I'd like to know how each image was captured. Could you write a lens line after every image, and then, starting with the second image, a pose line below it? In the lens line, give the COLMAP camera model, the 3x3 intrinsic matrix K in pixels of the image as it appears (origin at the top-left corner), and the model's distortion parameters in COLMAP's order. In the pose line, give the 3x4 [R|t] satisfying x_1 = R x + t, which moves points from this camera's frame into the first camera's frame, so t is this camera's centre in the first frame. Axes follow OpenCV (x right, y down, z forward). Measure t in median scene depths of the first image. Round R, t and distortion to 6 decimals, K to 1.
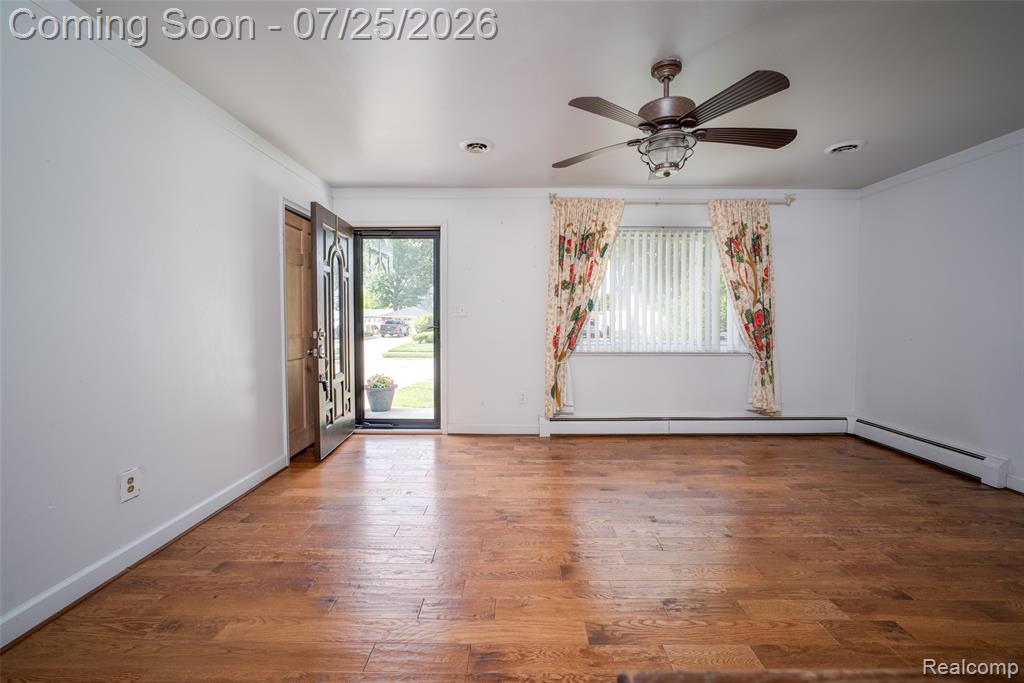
lens RADIAL K [[438.2, 0, 521.8], [0, 438.2, 348.5], [0, 0, 1]] dist [-0.023096, 0.005562]
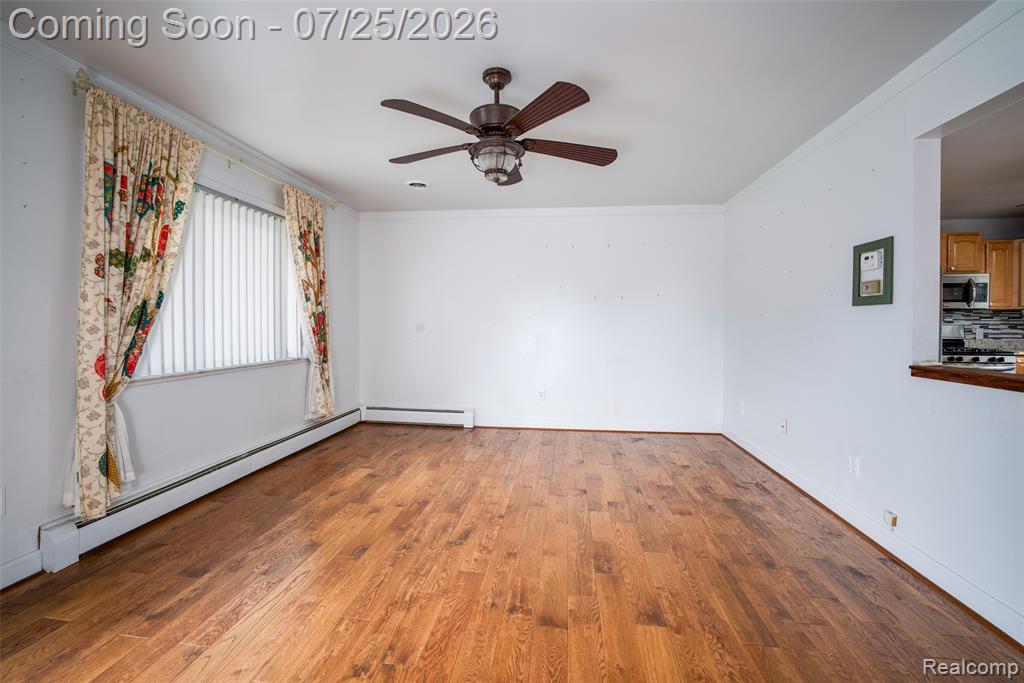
lens RADIAL K [[438.2, 0, 511.2], [0, 438.2, 332.0], [0, 0, 1]] dist [-0.023096, 0.005562]
pose [[0.127790, -0.018871, 0.991622, -0.363329], [0.061998, 0.998016, 0.011003, -0.031178], [-0.989862, 0.060072, 0.128706, 0.463883]]
